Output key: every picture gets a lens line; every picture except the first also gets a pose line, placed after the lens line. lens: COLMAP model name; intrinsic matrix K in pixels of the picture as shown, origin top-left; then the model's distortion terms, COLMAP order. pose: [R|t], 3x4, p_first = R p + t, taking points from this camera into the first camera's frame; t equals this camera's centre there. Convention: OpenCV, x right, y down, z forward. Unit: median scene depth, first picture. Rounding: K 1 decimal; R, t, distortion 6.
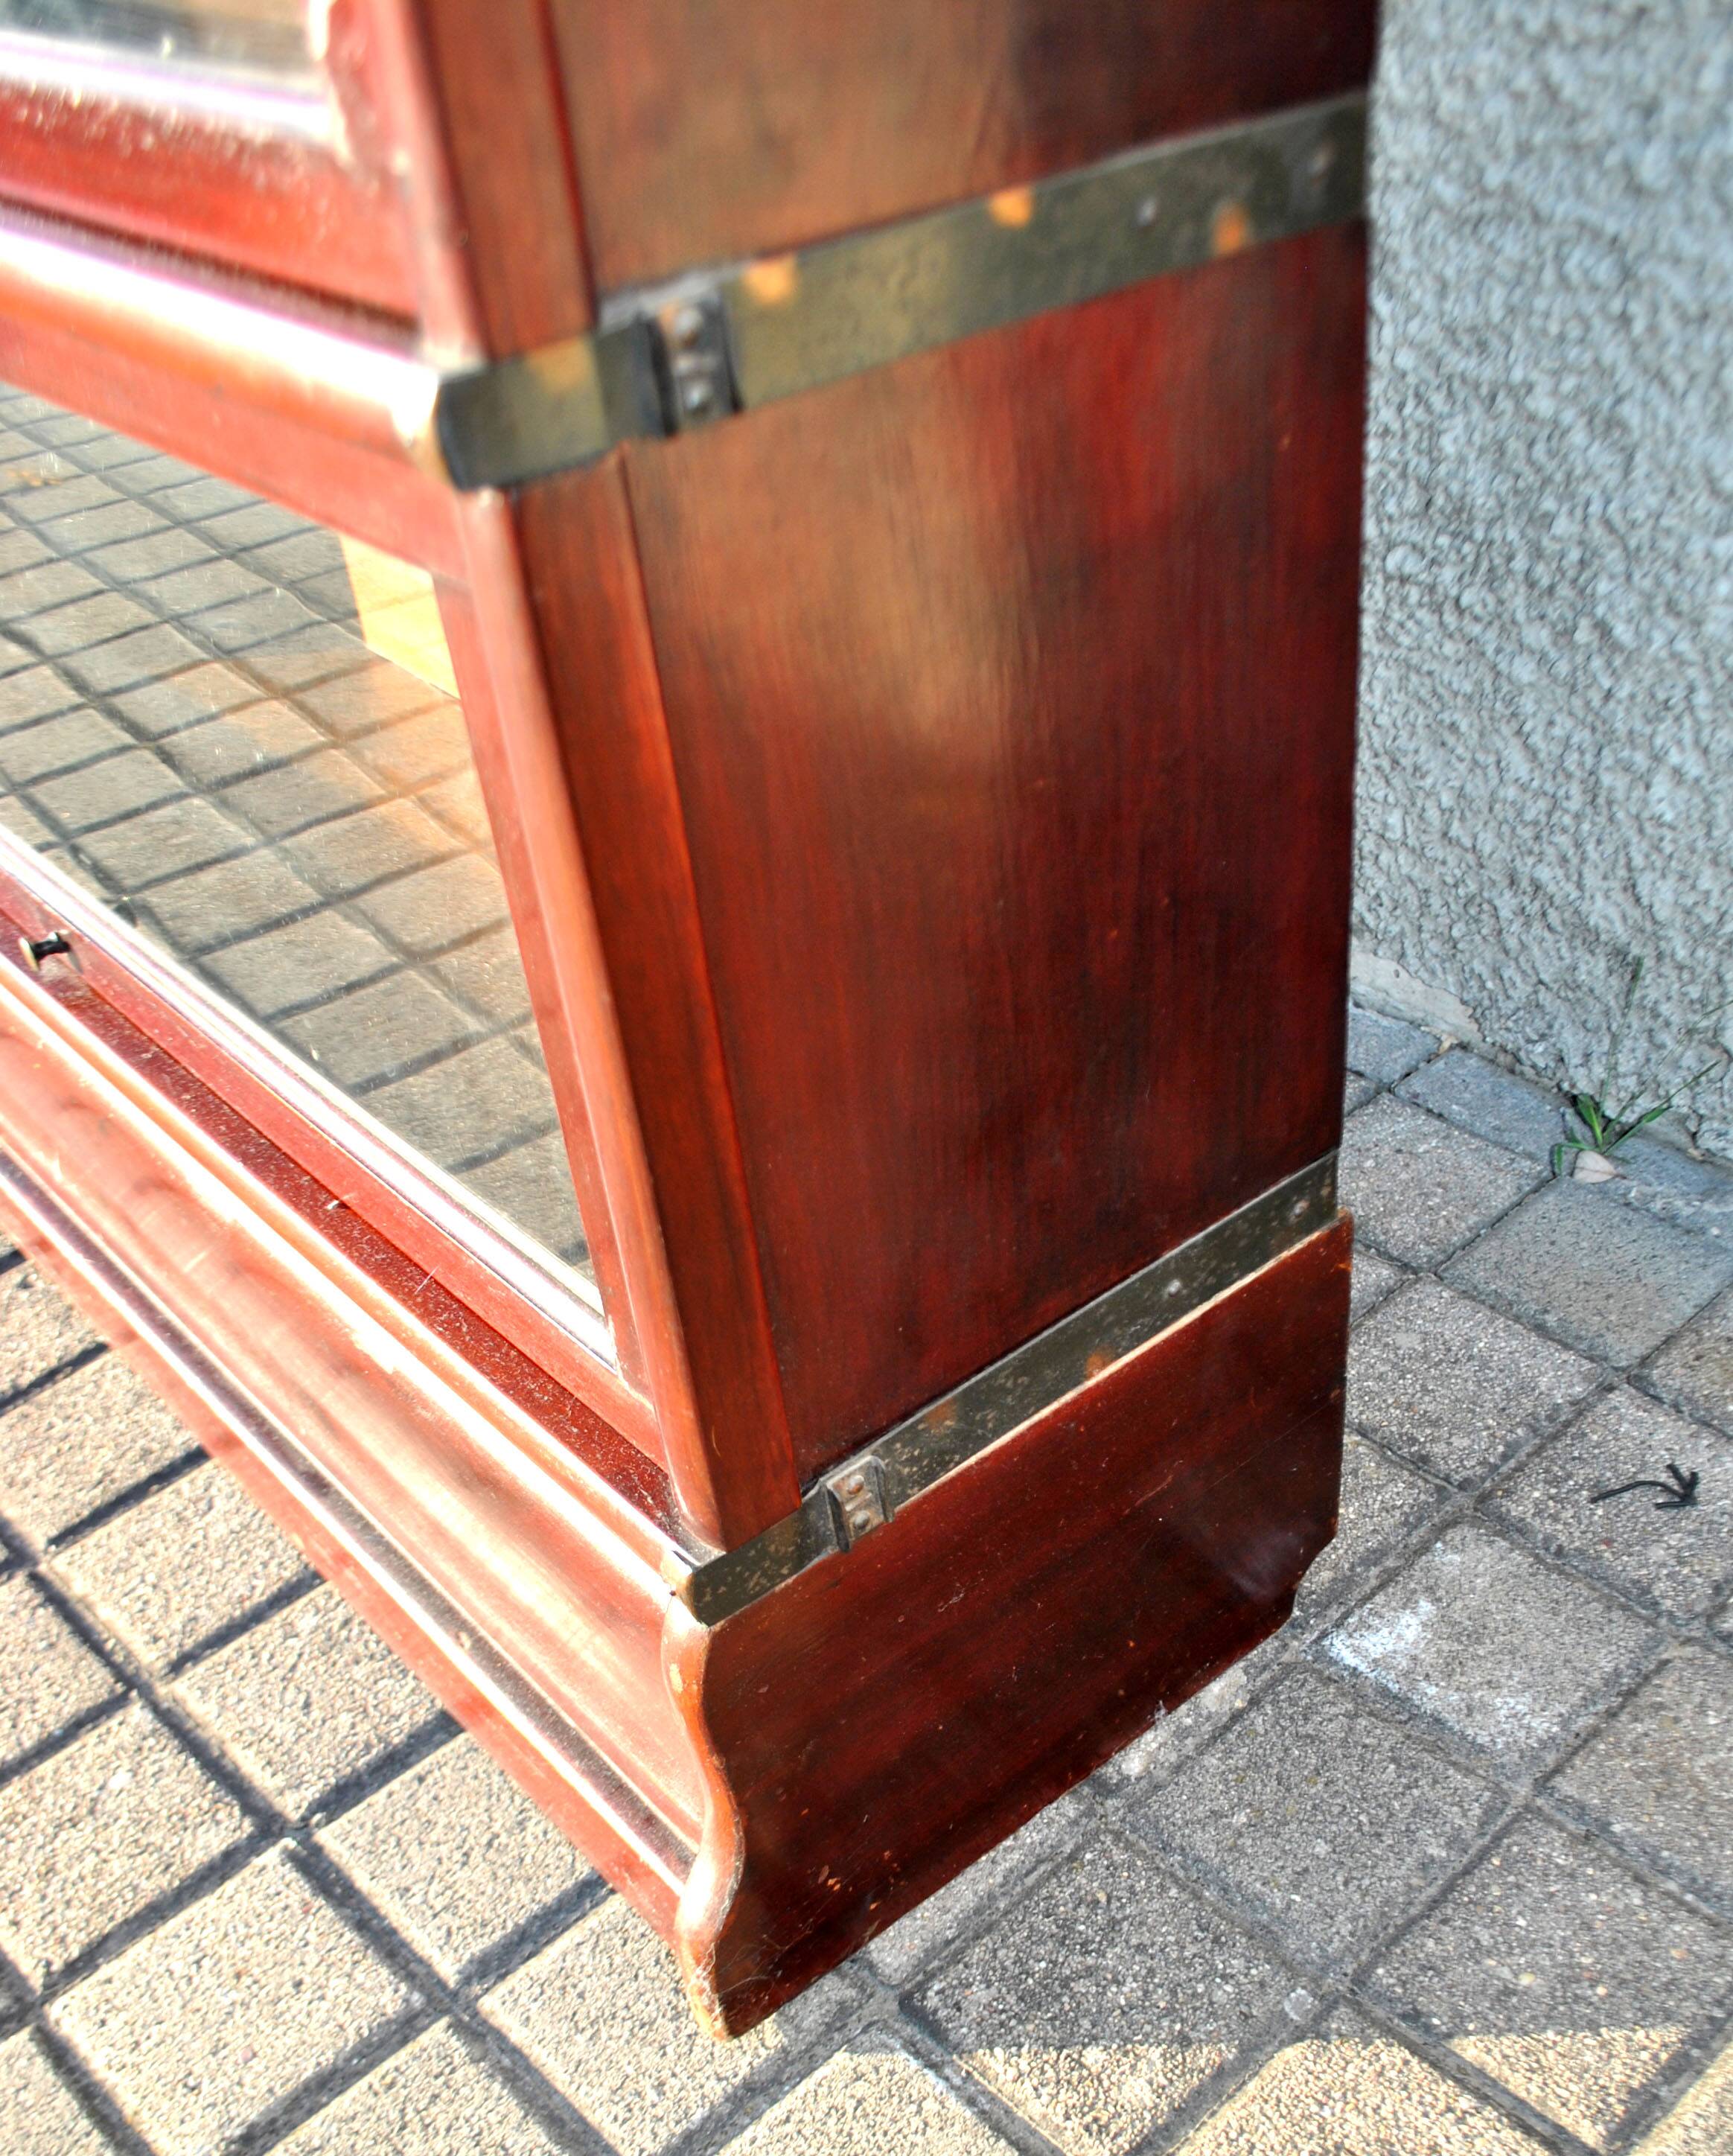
lens RADIAL K [[2242.1, 0, 1002.7], [0, 2242.1, 1407.8], [0, 0, 1]] dist [-0.078481, -0.008810]
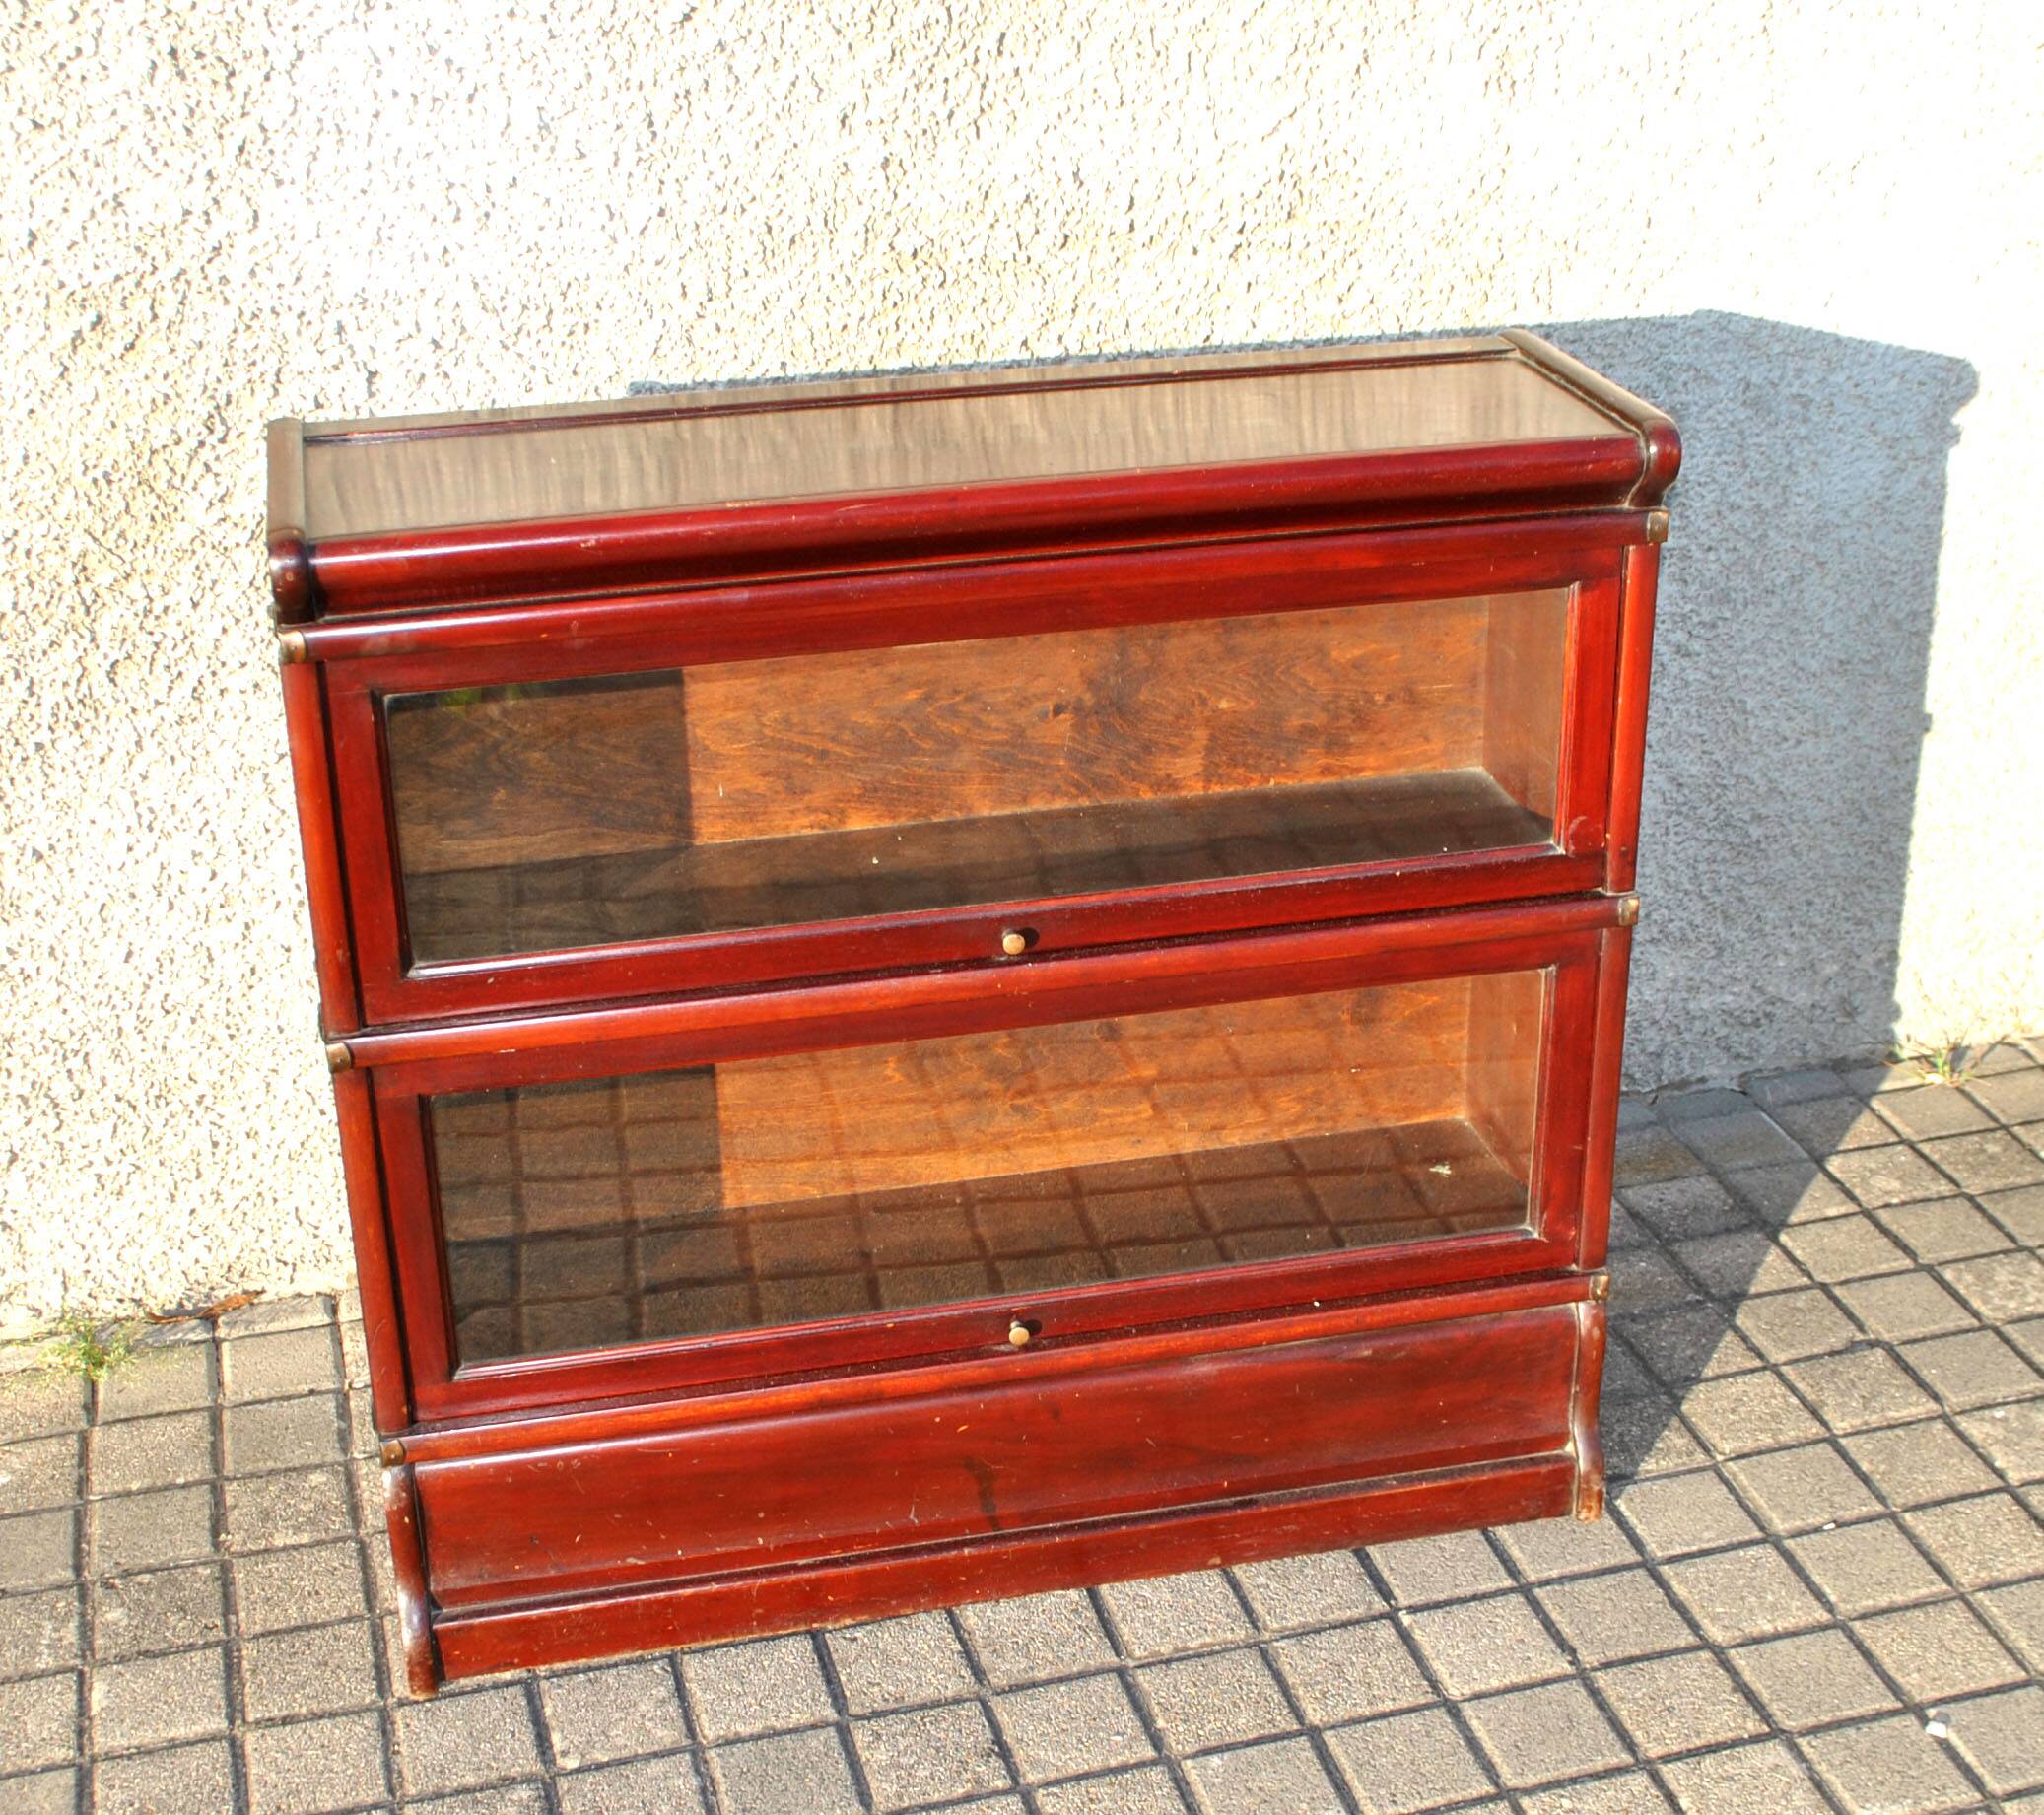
lens RADIAL K [[2971.4, 0, 1022.0], [0, 2971.4, 907.5], [0, 0, 1]] dist [-0.070886, -0.004797]
pose [[0.487414, -0.304741, 0.818267, -2.498076], [0.569107, 0.821600, -0.033015, -0.441540], [-0.662227, 0.481774, 0.573890, -0.632266]]
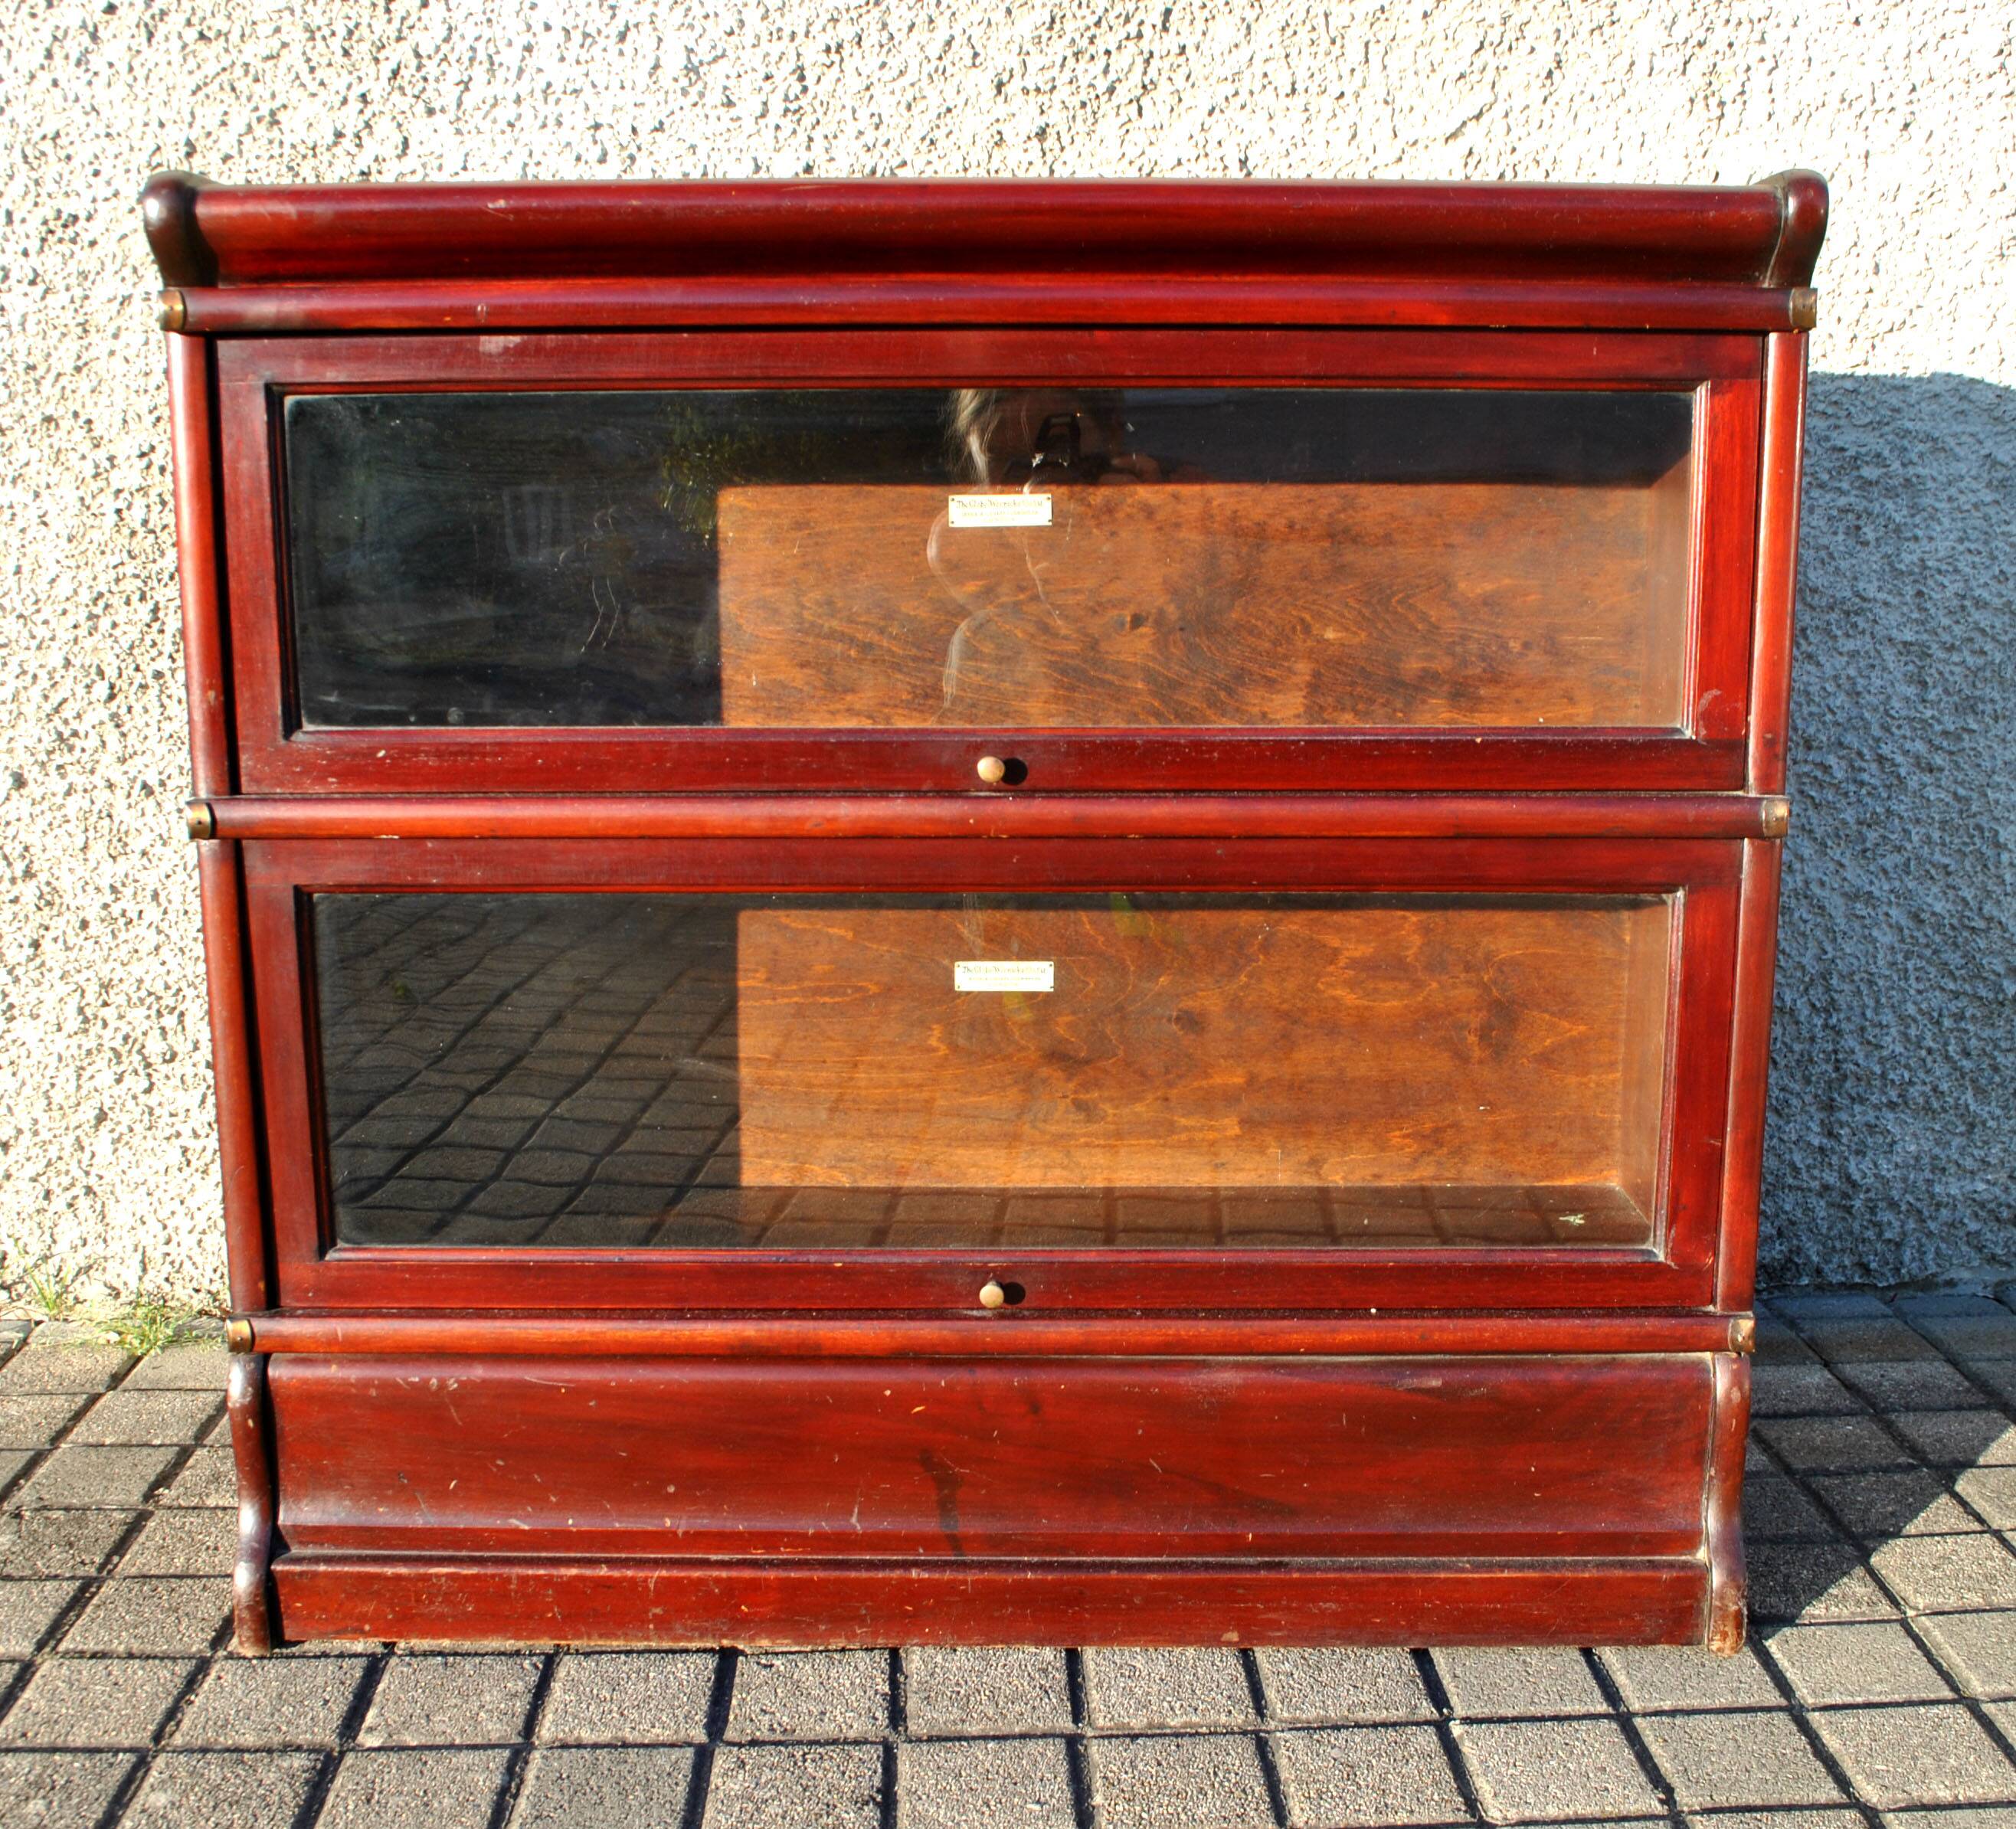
lens RADIAL K [[2309.7, 0, 1063.5], [0, 2309.7, 940.6], [0, 0, 1]] dist [-0.078781, 0.006527]
pose [[0.661922, -0.075696, 0.745741, -1.660519], [0.464524, 0.822237, -0.328853, 0.143171], [-0.588283, 0.564090, 0.579419, -0.086622]]
